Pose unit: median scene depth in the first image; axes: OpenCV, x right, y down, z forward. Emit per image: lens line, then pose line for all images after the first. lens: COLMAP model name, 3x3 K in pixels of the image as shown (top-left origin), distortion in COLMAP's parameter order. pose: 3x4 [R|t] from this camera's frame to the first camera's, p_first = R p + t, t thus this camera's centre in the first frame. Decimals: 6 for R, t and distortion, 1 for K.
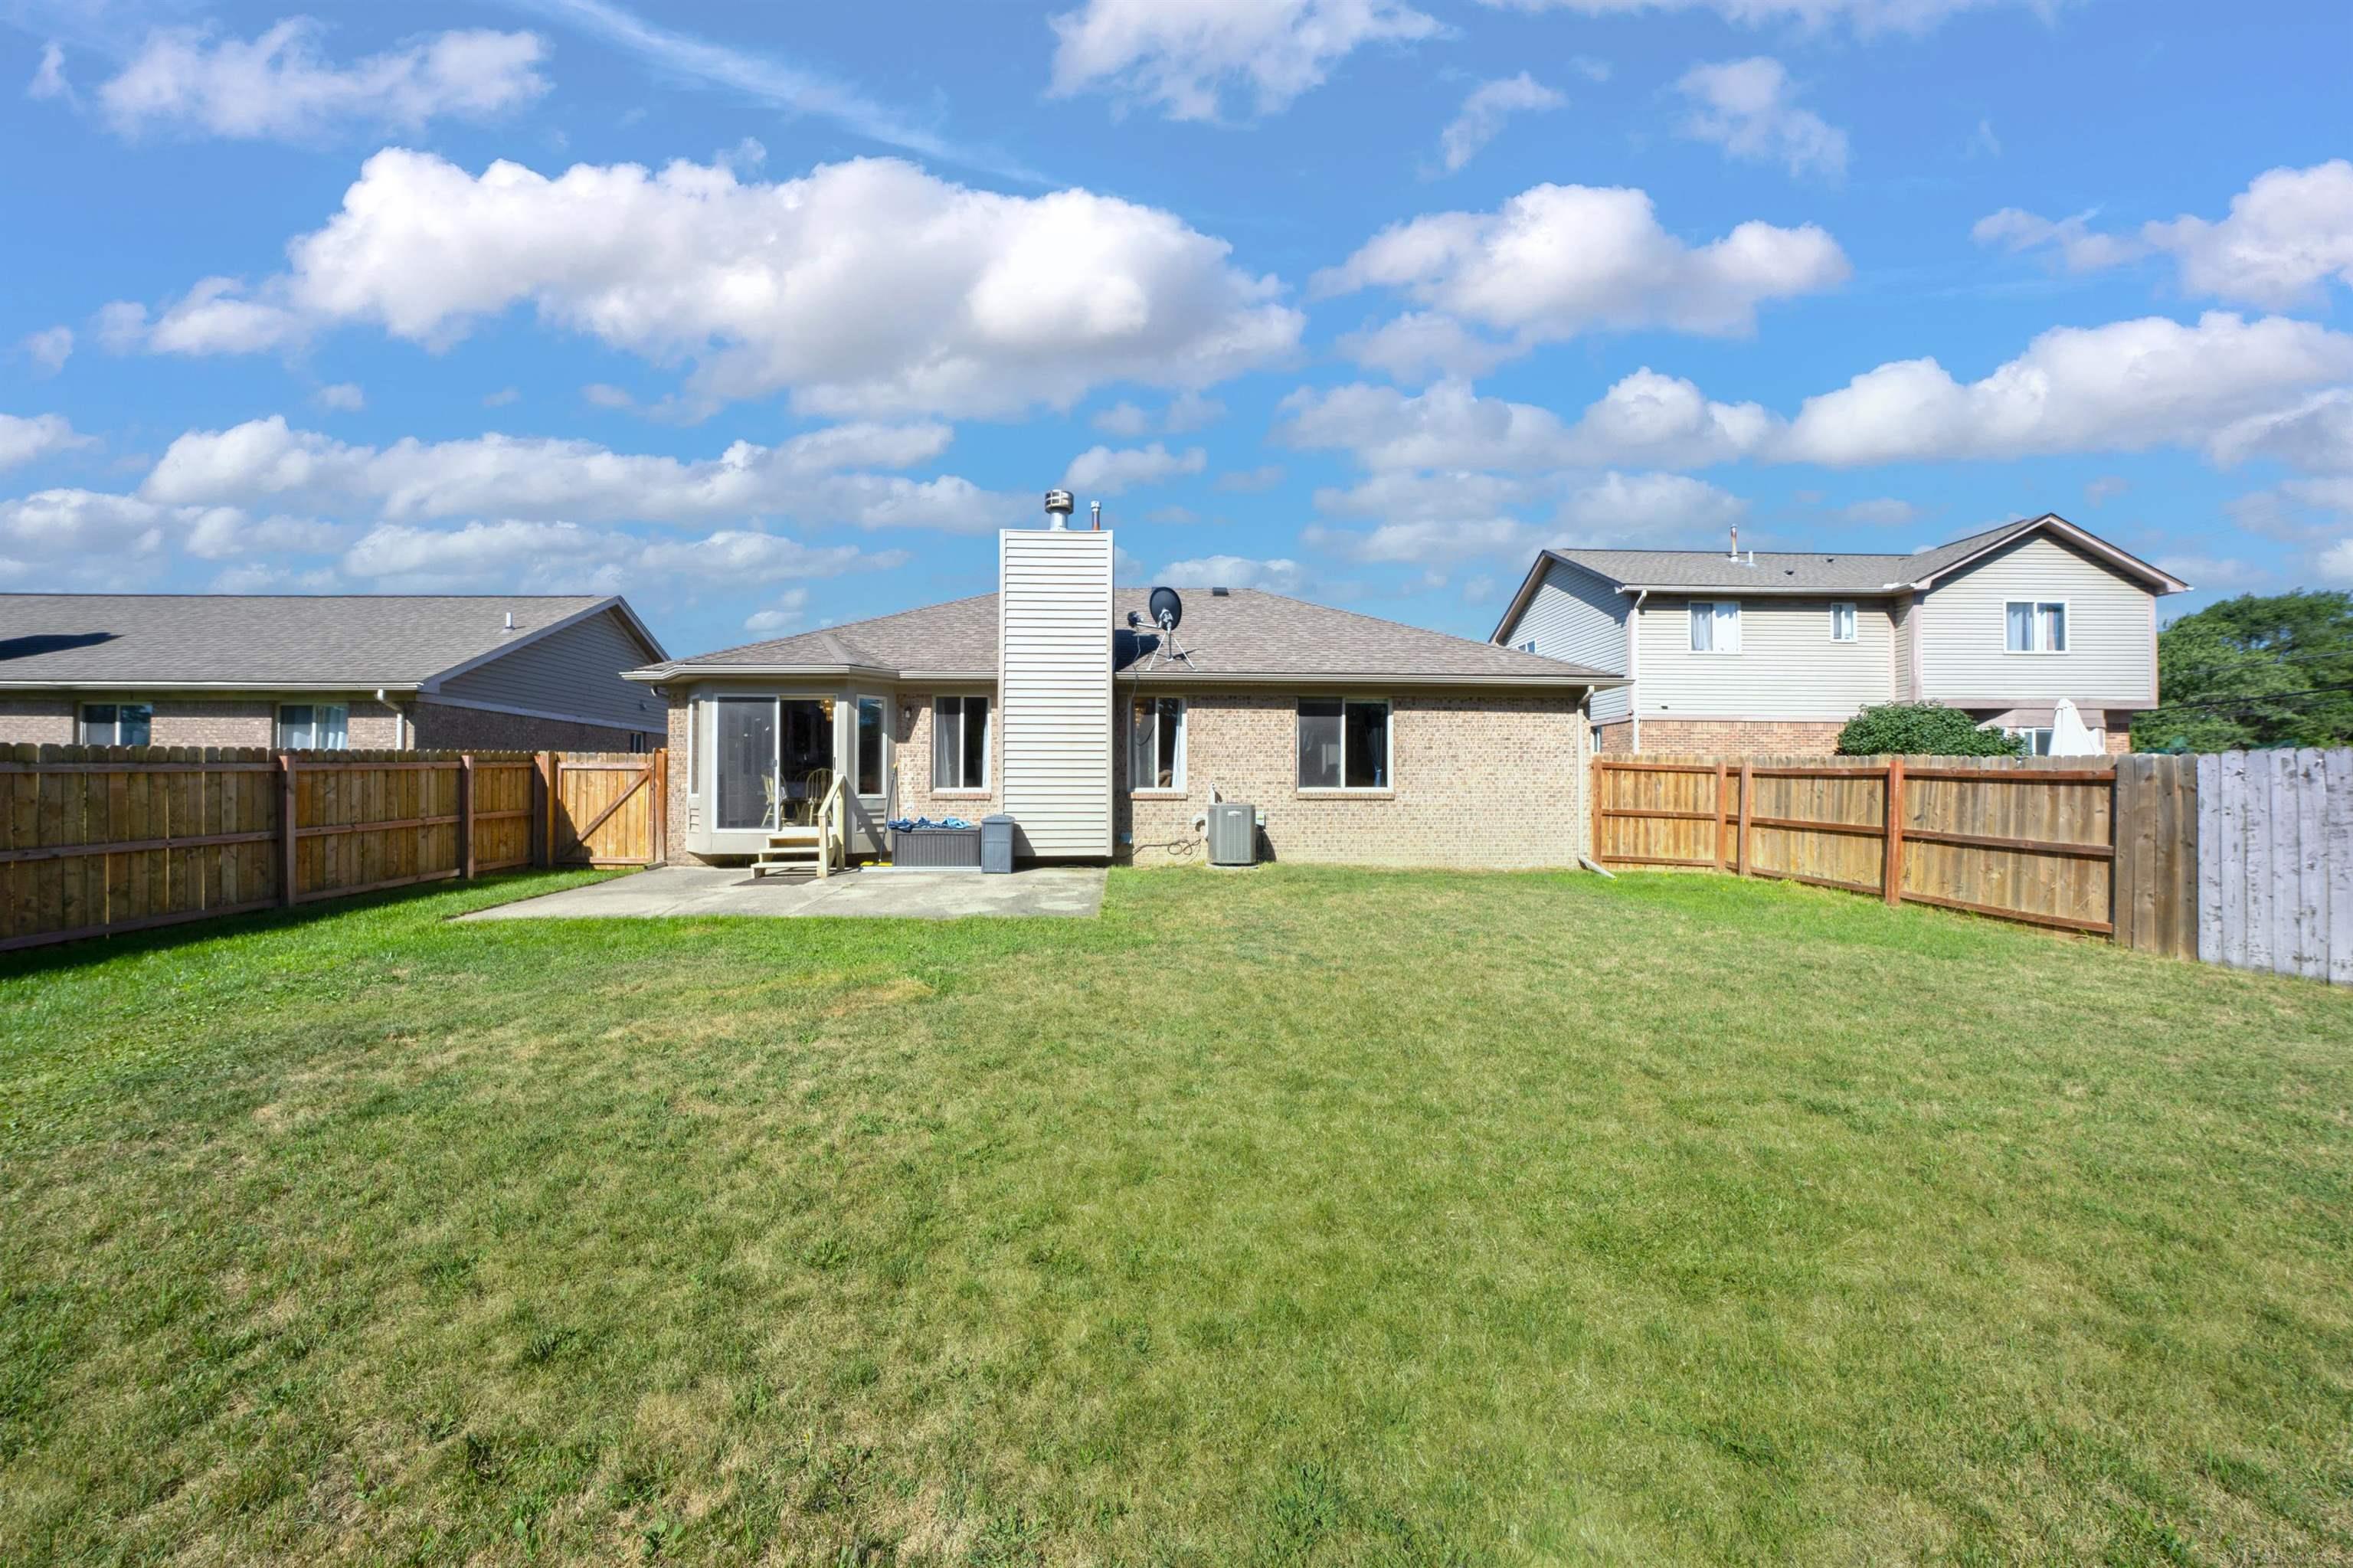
lens RADIAL K [[821.7, 0, 1144.5], [0, 821.7, 747.4], [0, 0, 1]] dist [-0.026987, 0.004801]
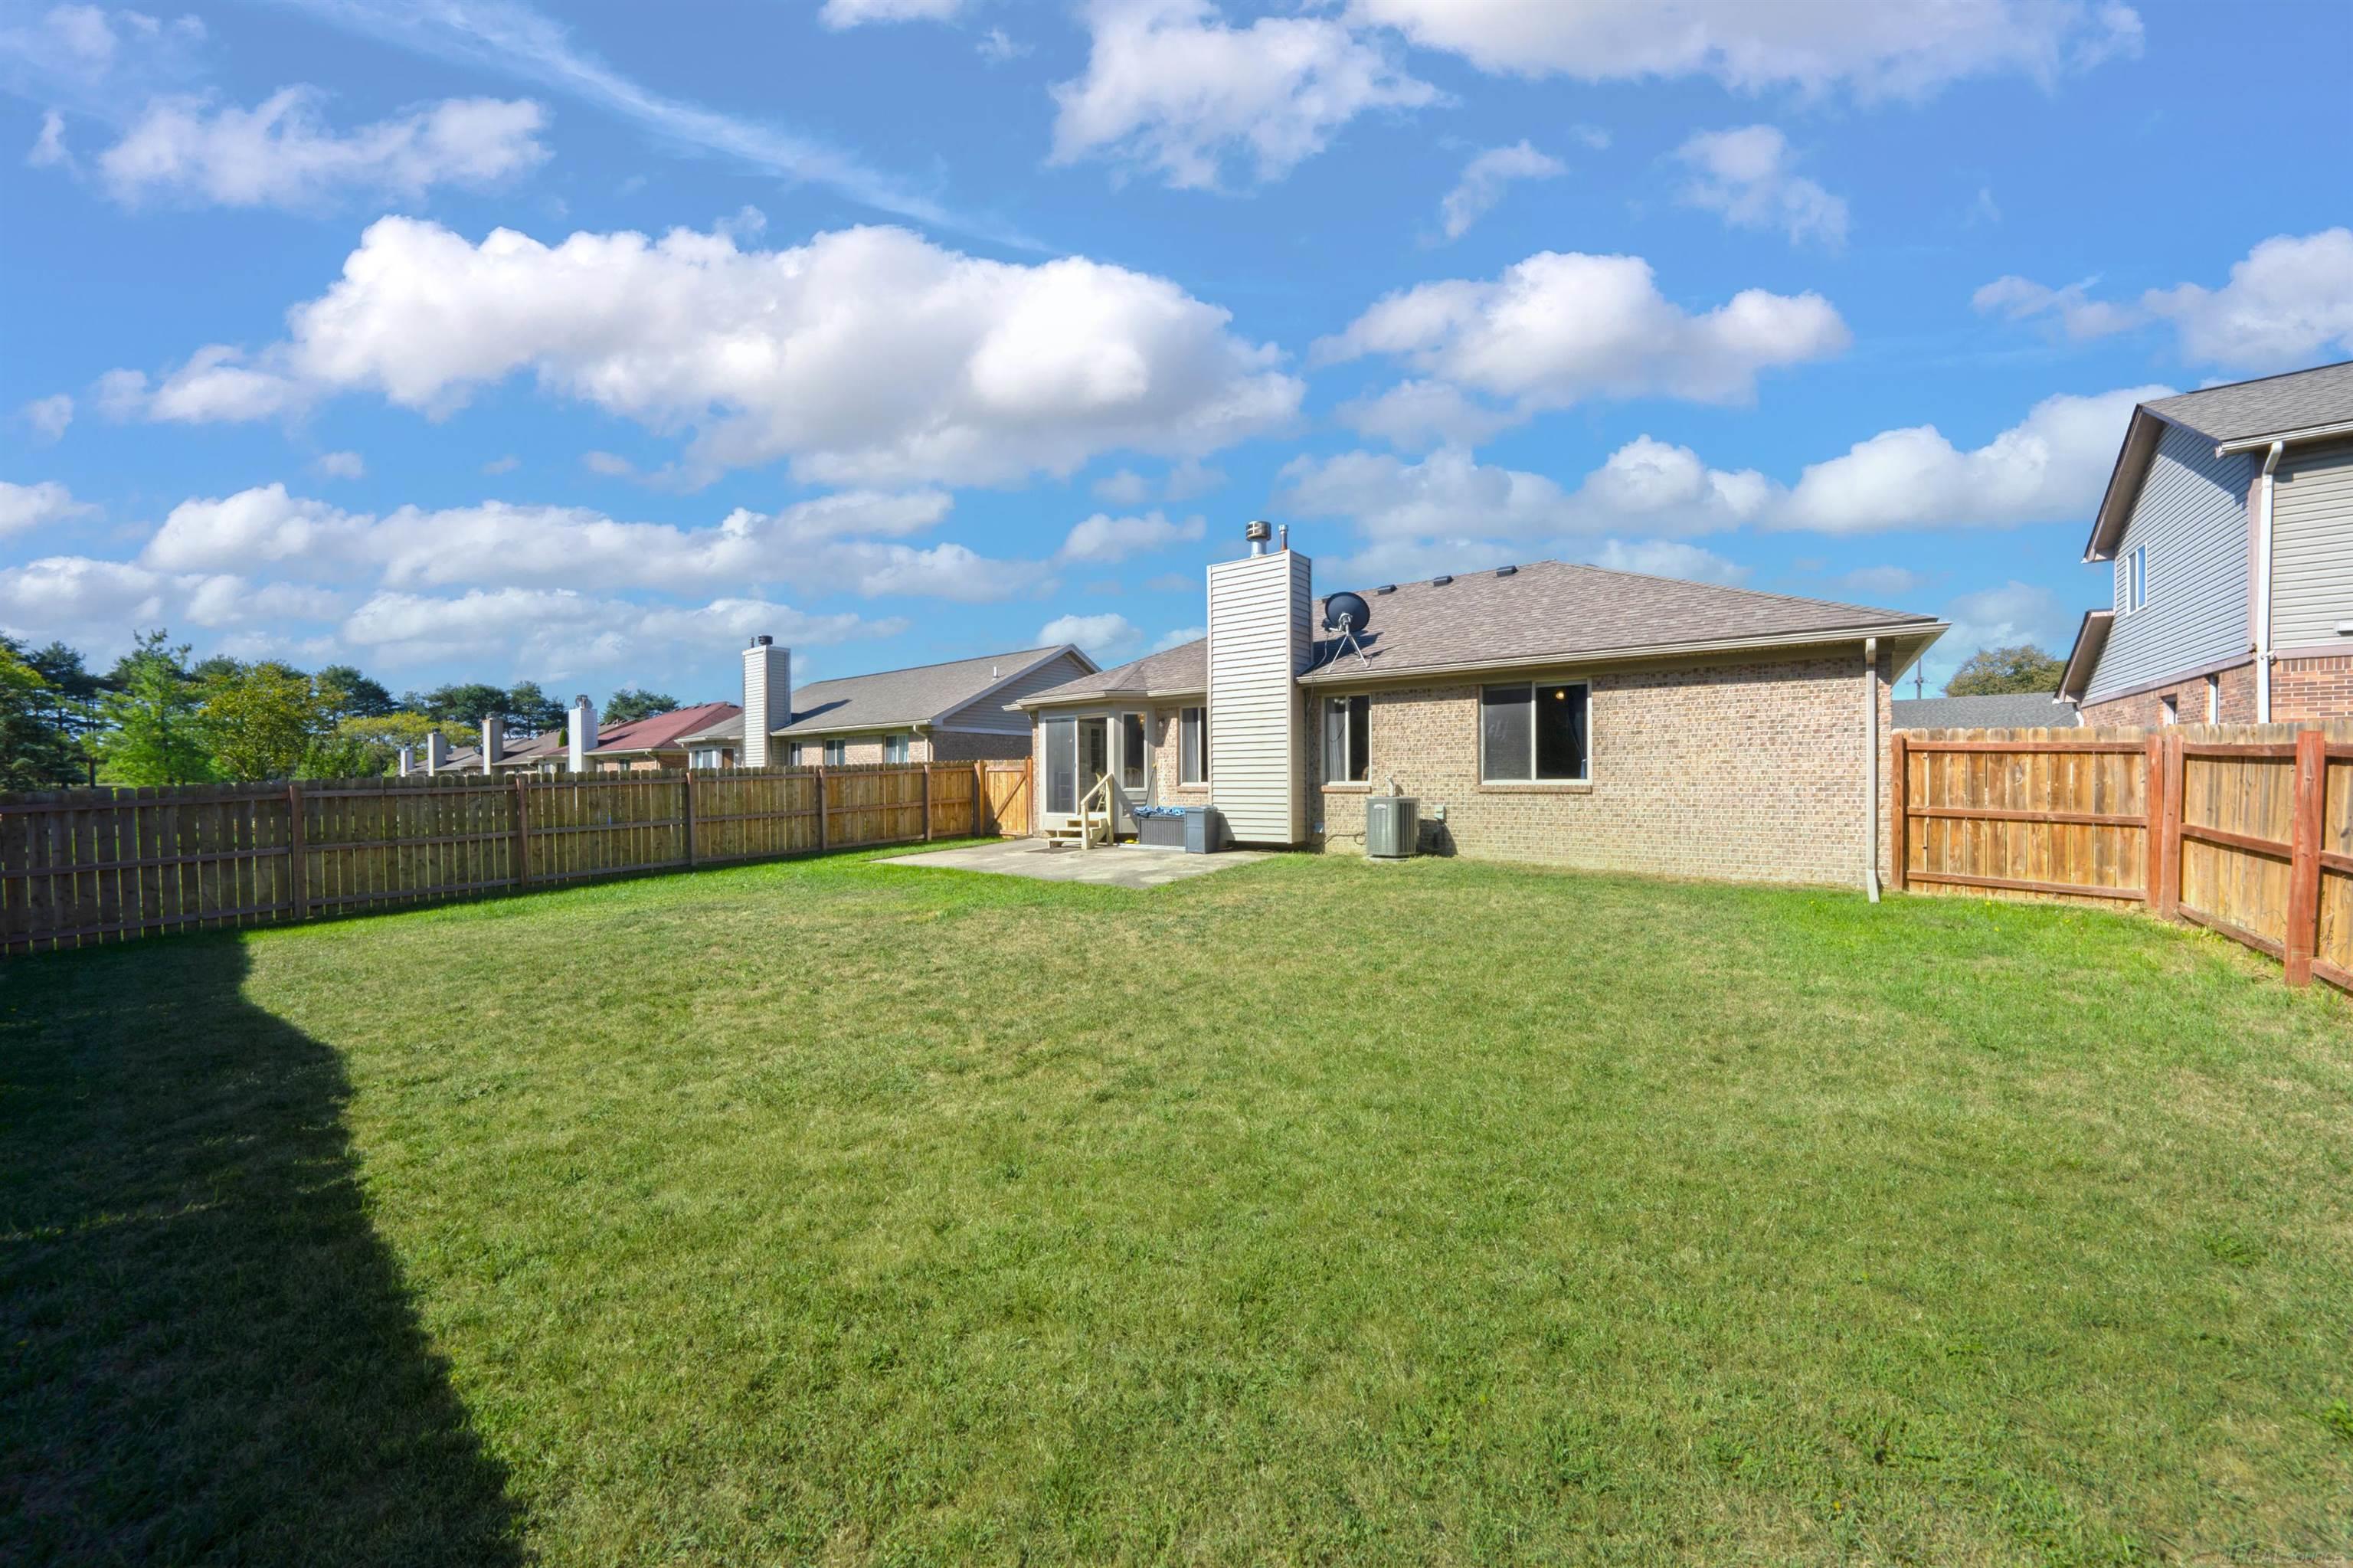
lens RADIAL K [[821.7, 0, 1144.5], [0, 821.7, 747.4], [0, 0, 1]] dist [-0.026987, 0.004801]
pose [[0.759846, -0.032315, -0.649299, 0.510028], [0.040132, 0.999191, -0.002763, -0.002325], [0.648863, -0.023958, 0.760528, 0.024546]]
